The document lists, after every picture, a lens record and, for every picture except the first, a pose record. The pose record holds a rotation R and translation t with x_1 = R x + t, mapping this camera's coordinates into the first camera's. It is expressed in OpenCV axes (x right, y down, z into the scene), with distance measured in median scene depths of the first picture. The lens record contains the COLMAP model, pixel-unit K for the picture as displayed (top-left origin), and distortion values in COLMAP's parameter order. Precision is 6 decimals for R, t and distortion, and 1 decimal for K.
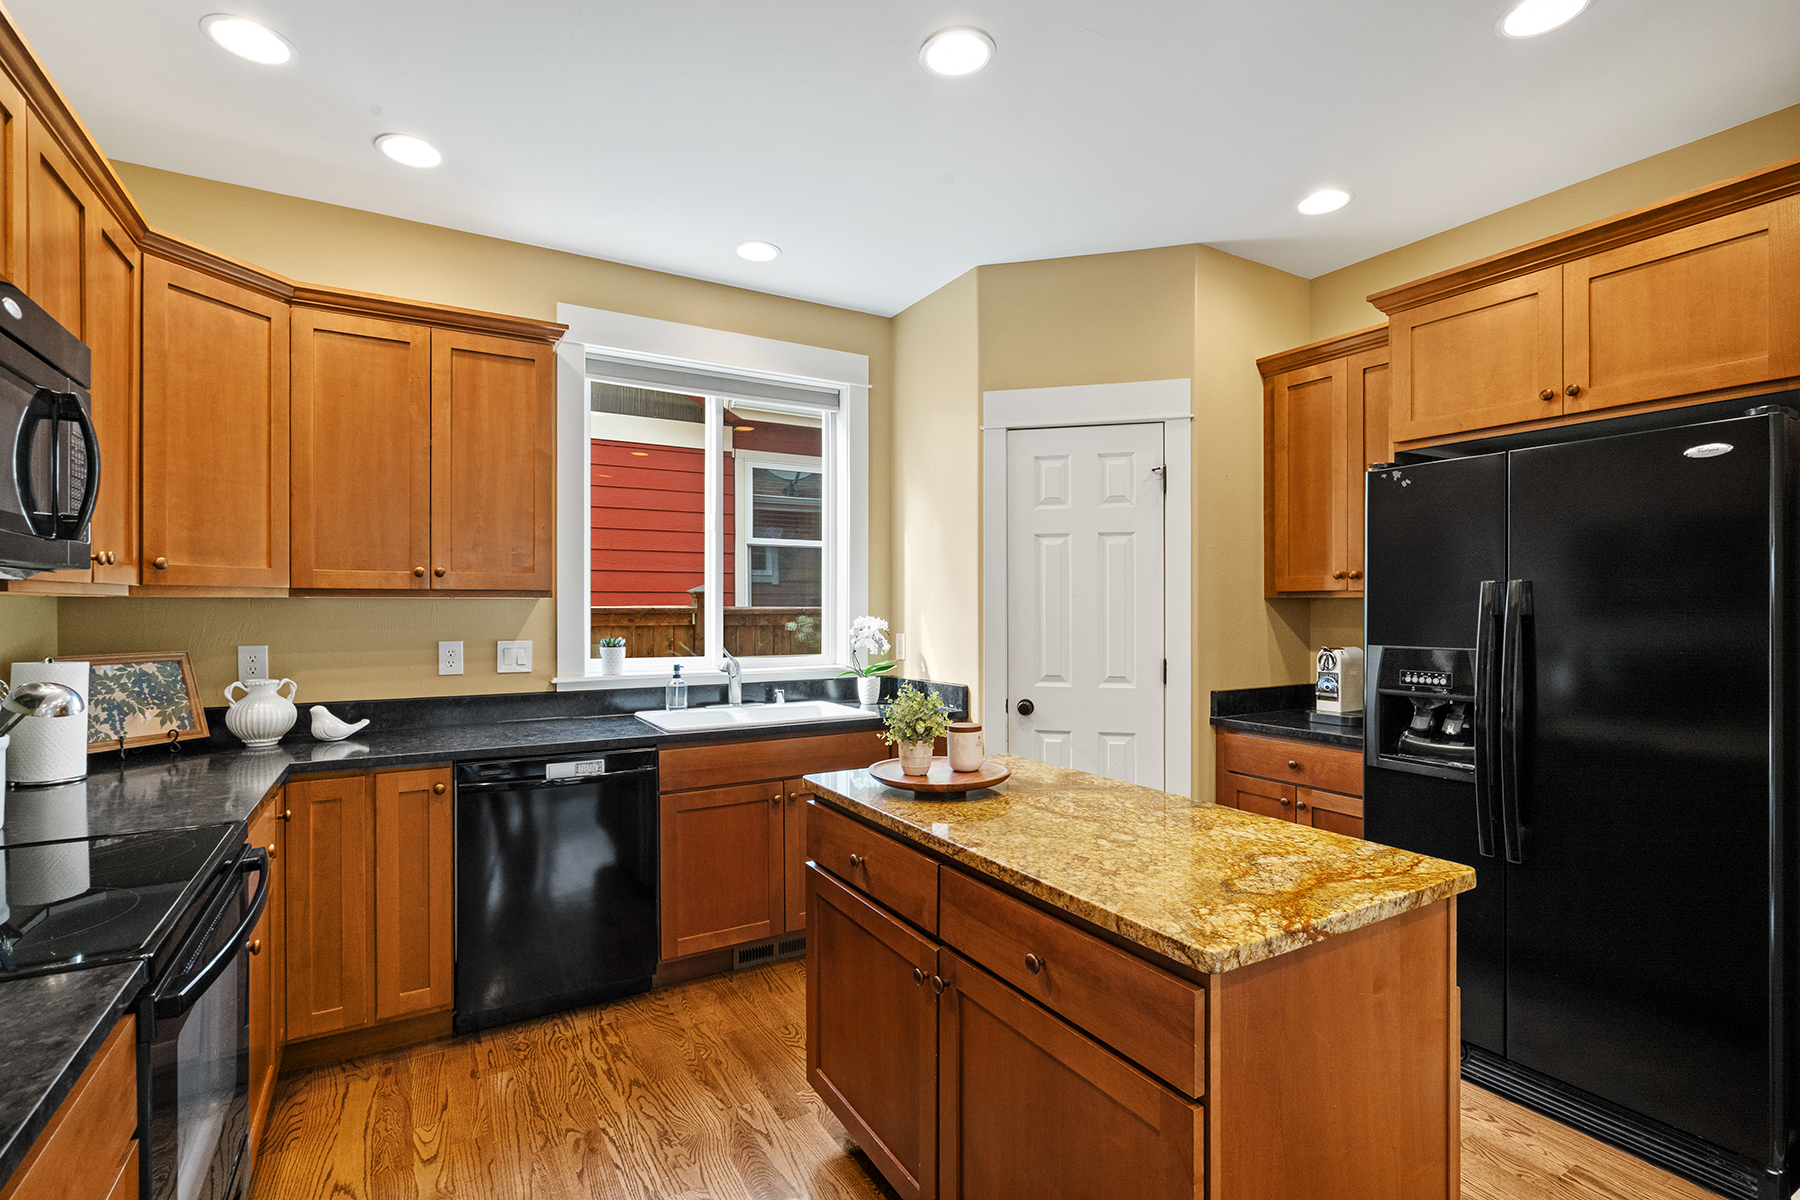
lens RADIAL K [[831.2, 0, 881.1], [0, 831.2, 605.5], [0, 0, 1]] dist [-0.003596, 0.001902]
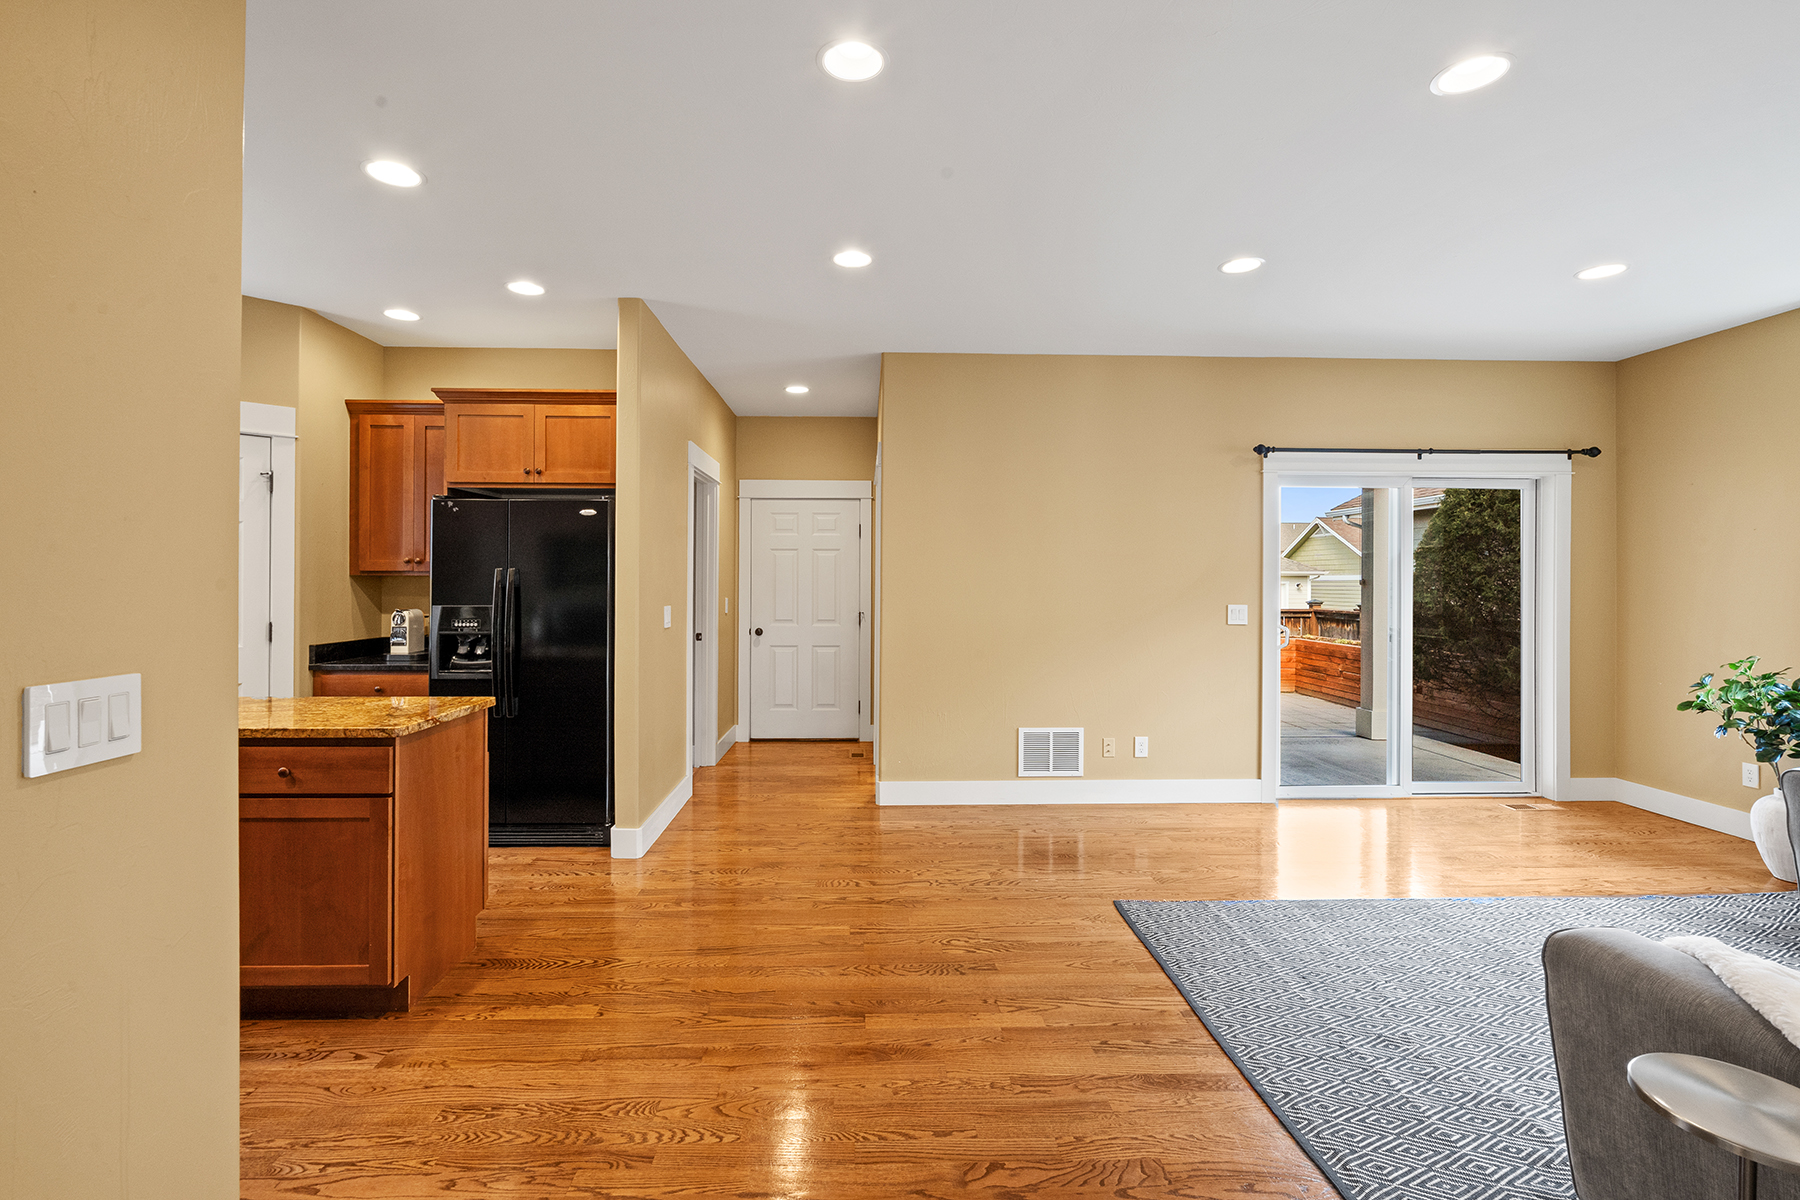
lens RADIAL K [[831.2, 0, 900.4], [0, 831.2, 580.6], [0, 0, 1]] dist [-0.003596, 0.001902]
pose [[0.461981, 0.005497, 0.886873, -0.407039], [-0.005585, 0.999979, -0.003289, -0.001492], [-0.886872, -0.003433, 0.462002, -0.532417]]
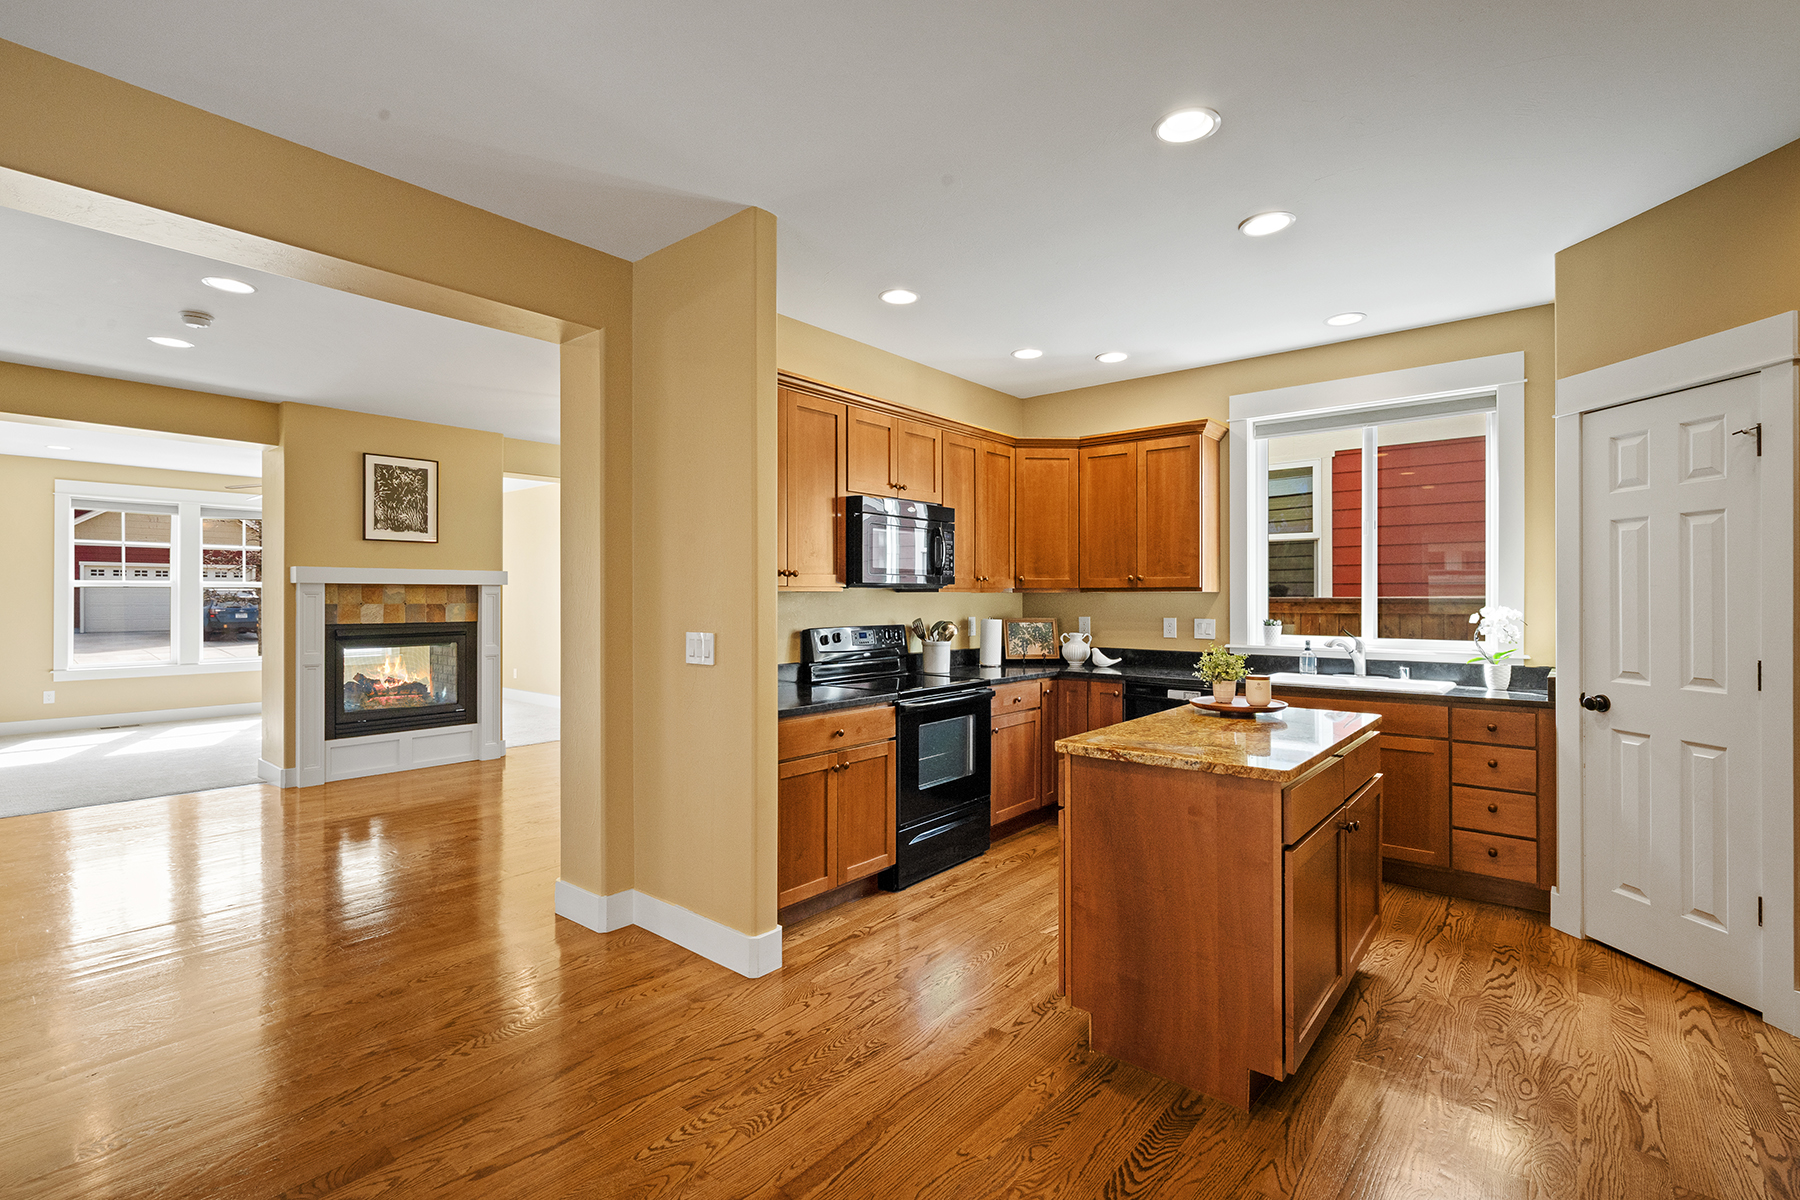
lens RADIAL K [[831.2, 0, 902.5], [0, 831.2, 597.9], [0, 0, 1]] dist [-0.003596, 0.001902]
pose [[0.335105, 0.000551, -0.942181, 0.970451], [0.000822, 0.999999, 0.000877, 0.000629], [0.942181, -0.001069, 0.335104, -0.081155]]
